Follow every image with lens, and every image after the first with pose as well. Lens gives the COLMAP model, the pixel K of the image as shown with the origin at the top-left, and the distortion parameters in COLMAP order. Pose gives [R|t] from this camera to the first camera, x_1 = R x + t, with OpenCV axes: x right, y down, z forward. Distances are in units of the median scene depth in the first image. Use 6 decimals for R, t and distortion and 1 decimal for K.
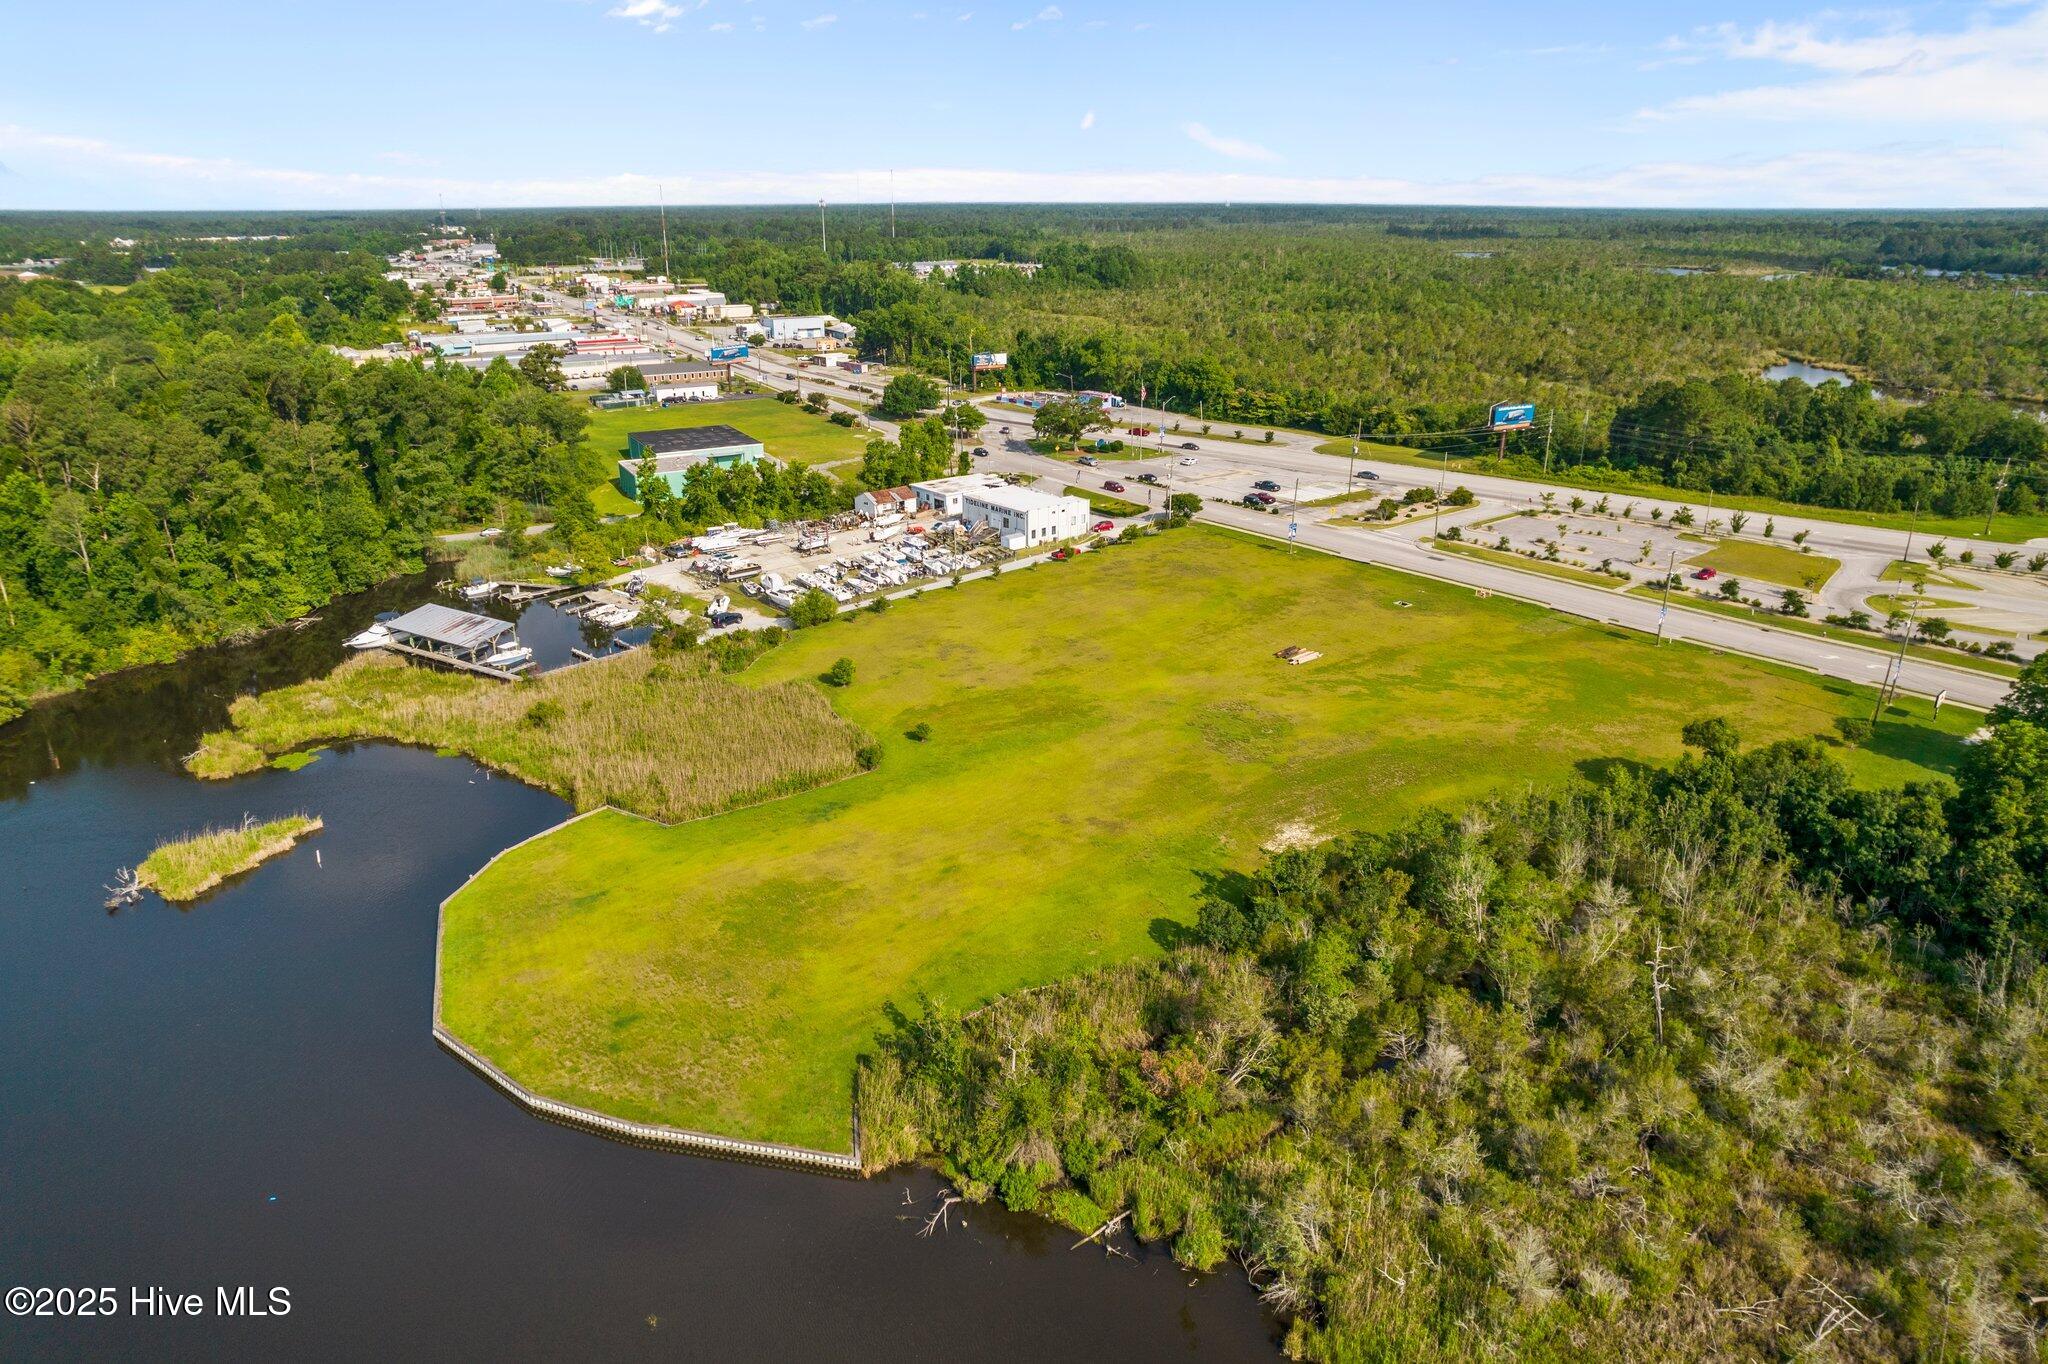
lens RADIAL K [[1321.7, 0, 1024.0], [0, 1321.7, 682.0], [0, 0, 1]] dist [-0.075724, 0.068308]
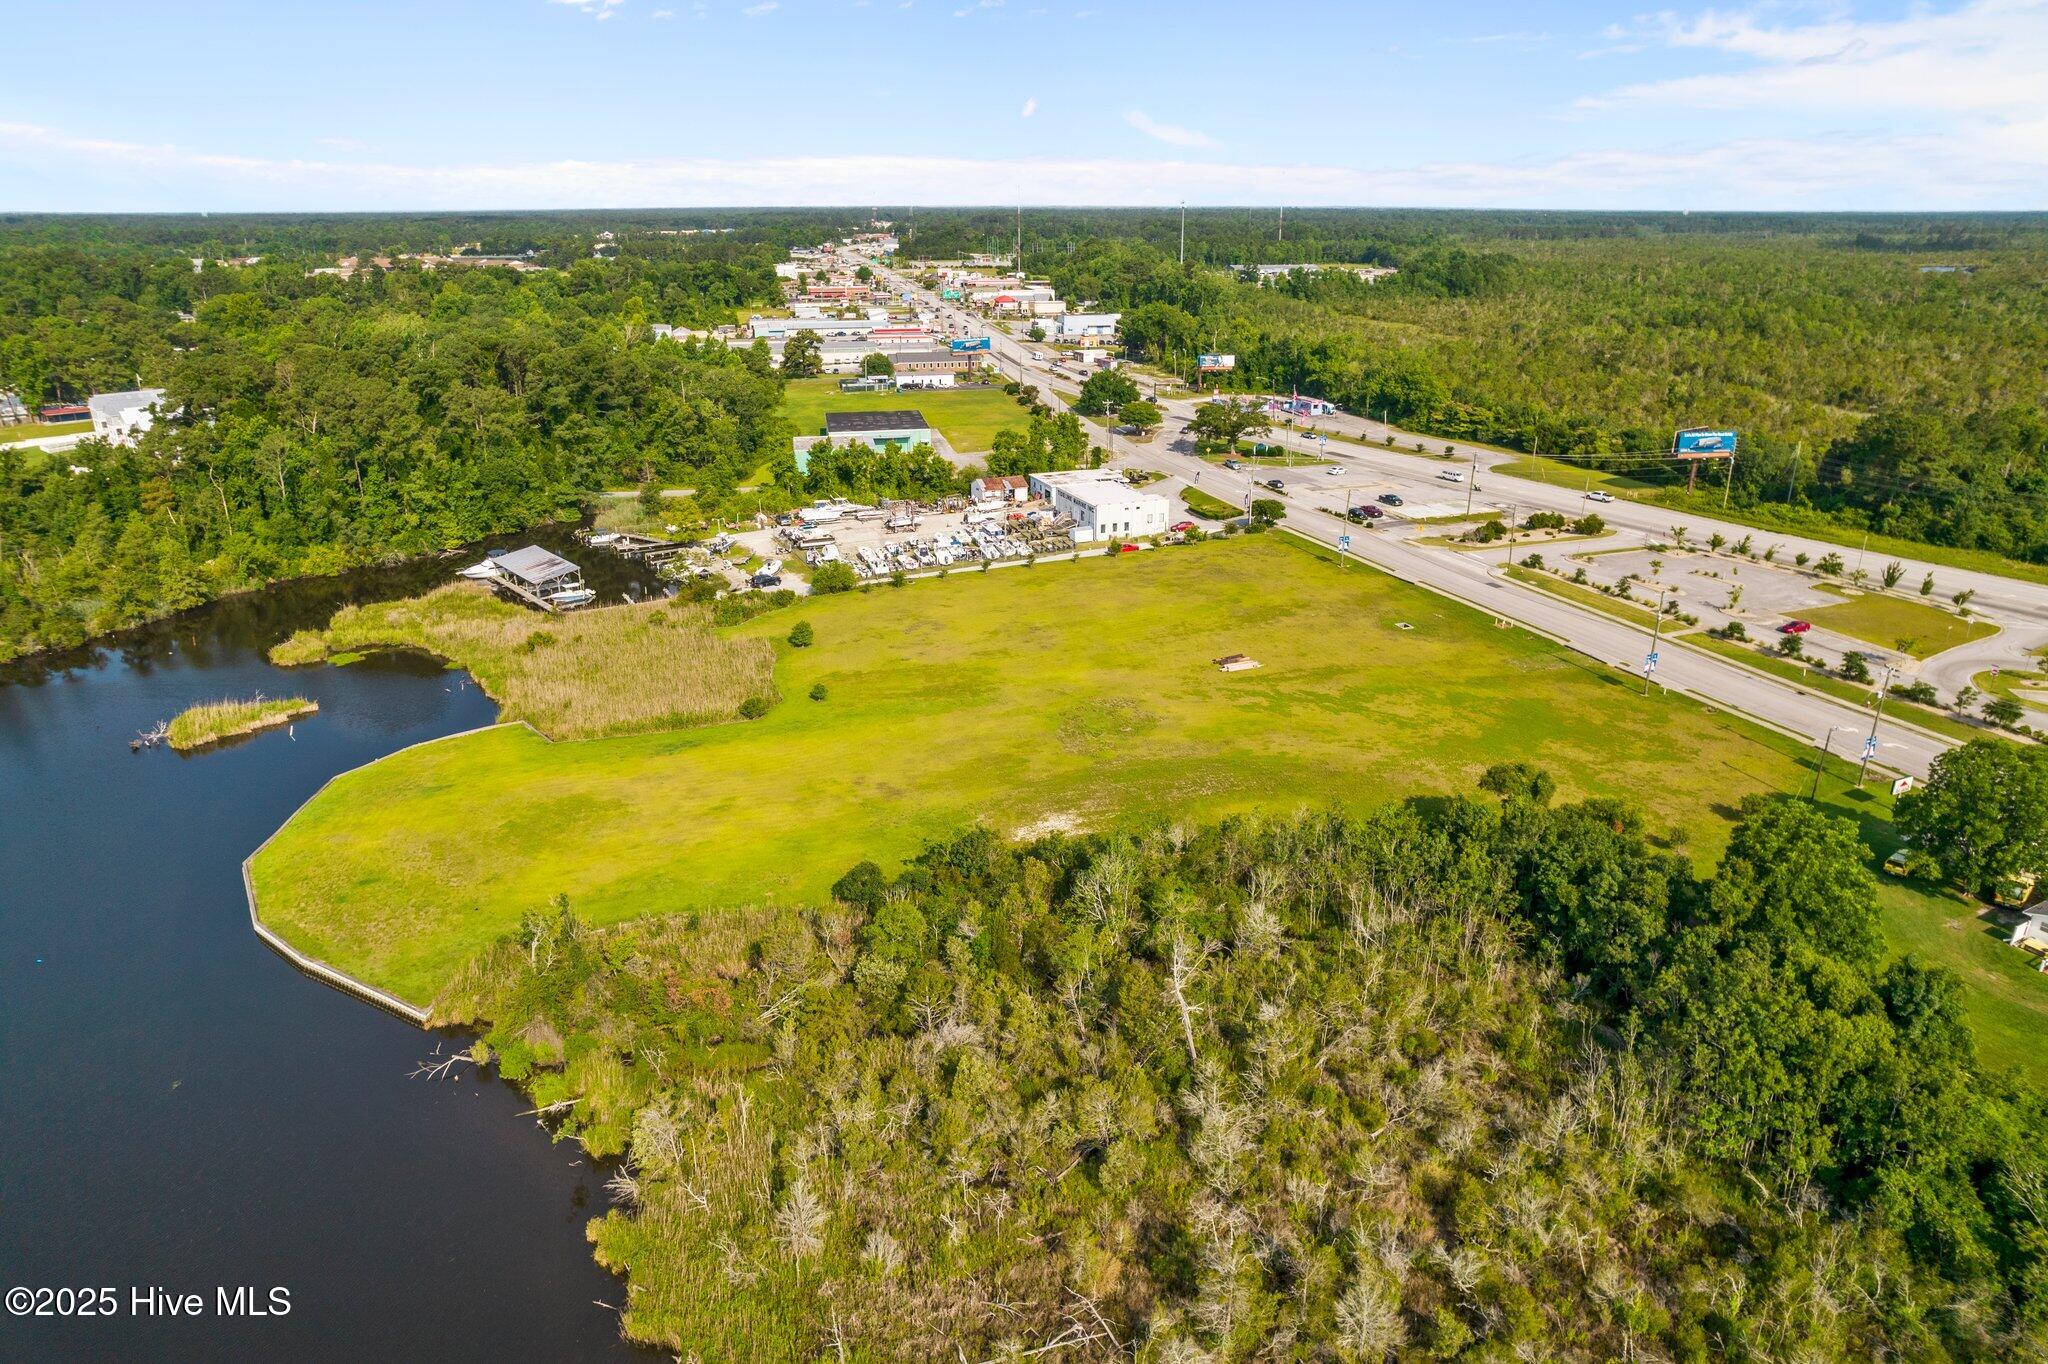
lens RADIAL K [[1321.7, 0, 1024.0], [0, 1321.7, 682.0], [0, 0, 1]] dist [-0.075724, 0.068308]
pose [[0.950833, 0.107727, -0.290365, 0.254410], [-0.108119, 0.994029, 0.014744, -0.002804], [0.290219, 0.017375, 0.956802, 0.011227]]
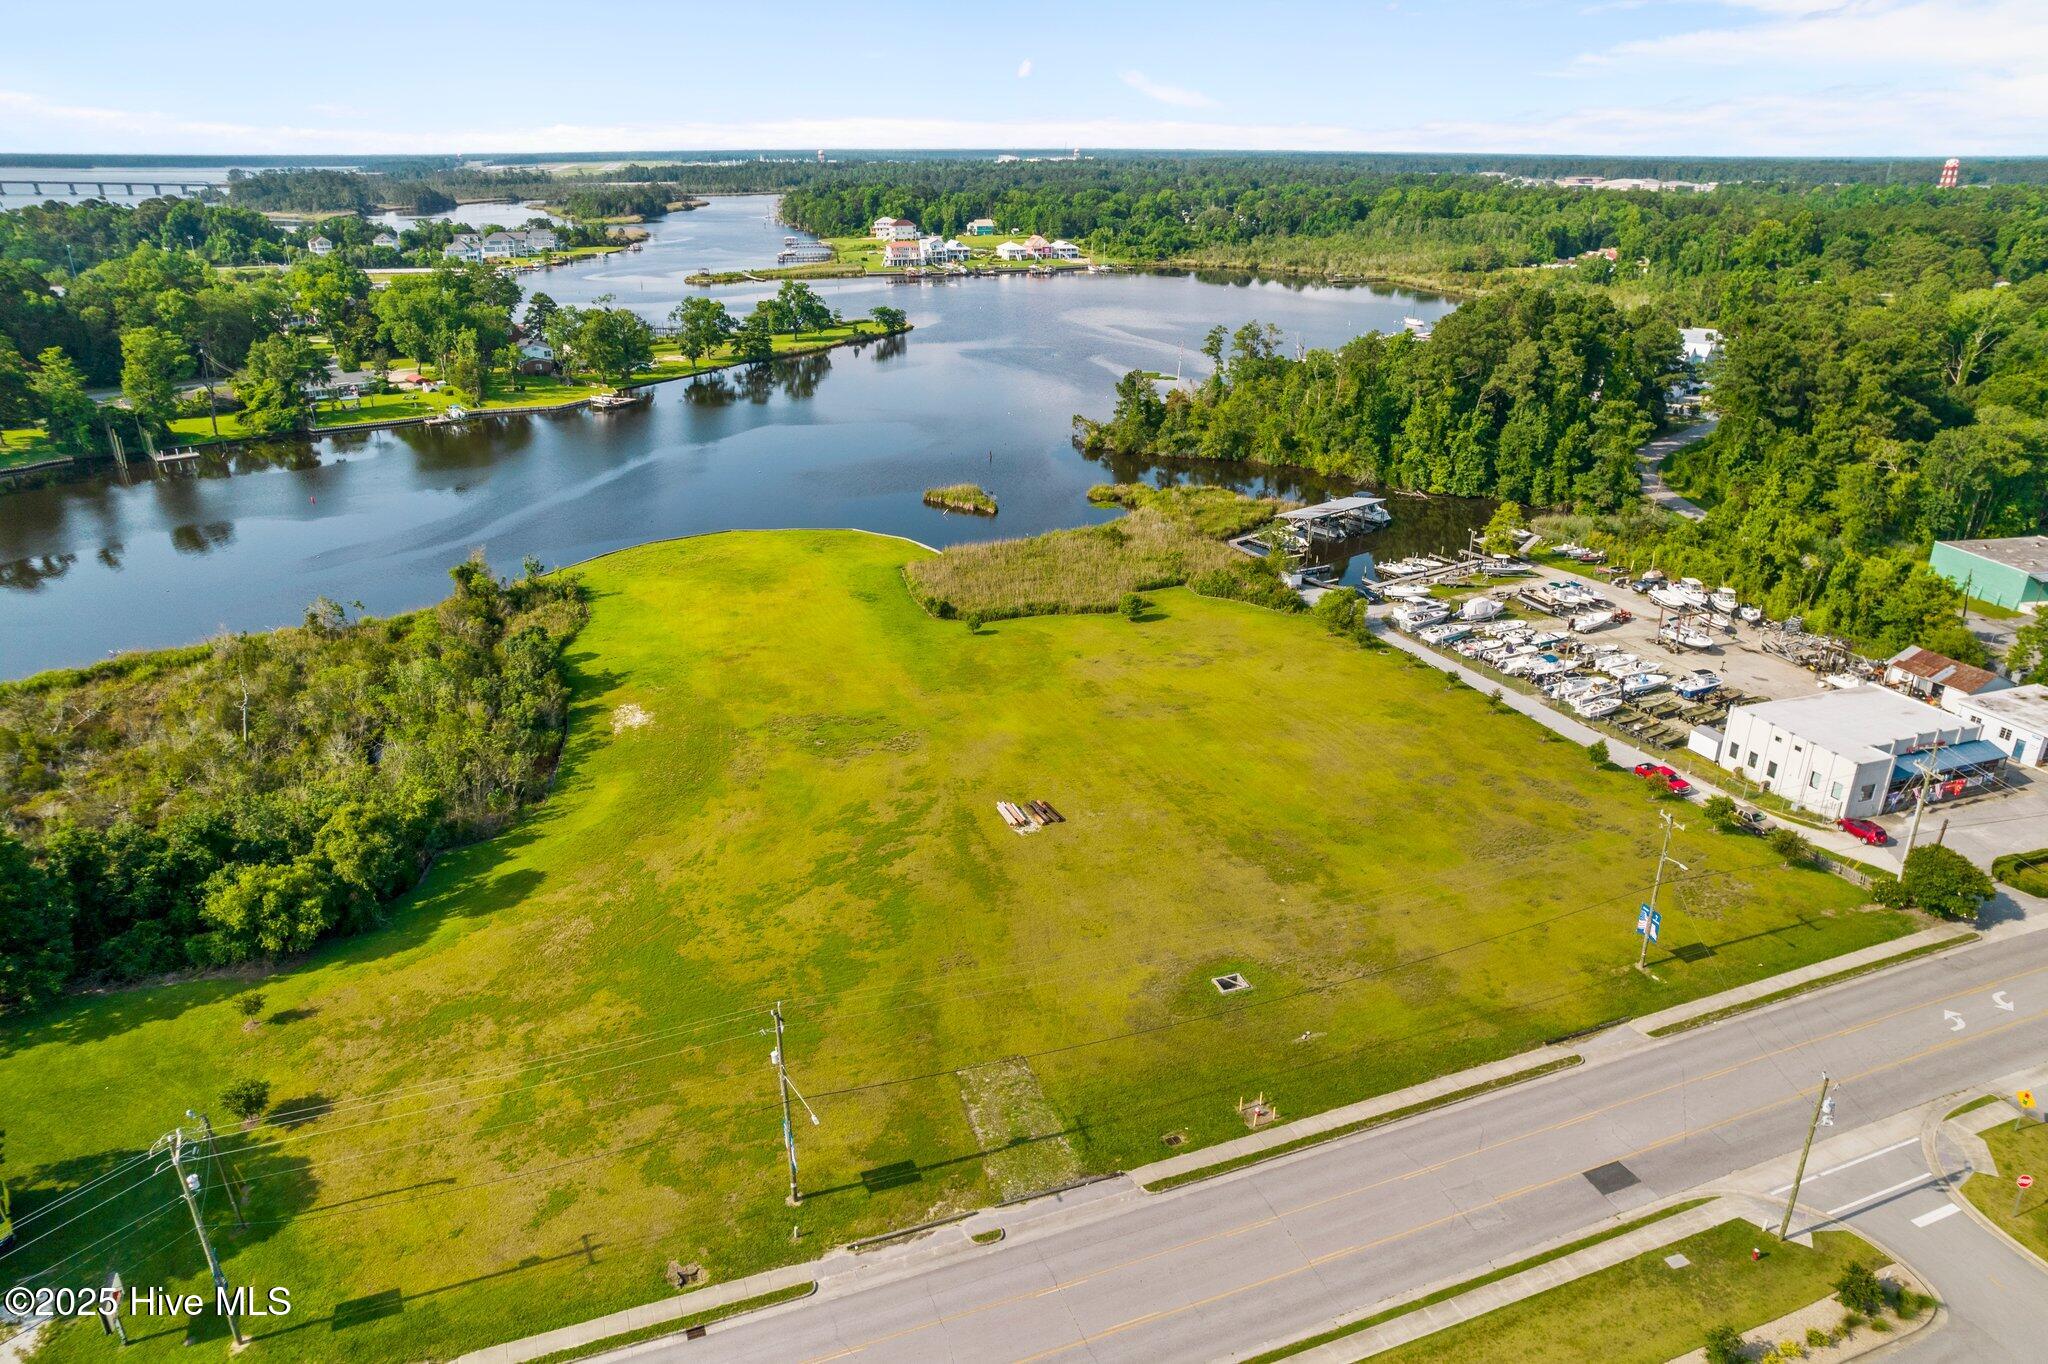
lens RADIAL K [[1321.7, 0, 1024.0], [0, 1321.7, 682.0], [0, 0, 1]] dist [-0.075724, 0.068308]
pose [[-0.332705, 0.359962, -0.871628, 0.580284], [-0.326915, 0.822943, 0.464642, -0.293175], [0.884553, 0.439536, -0.156120, 0.794582]]
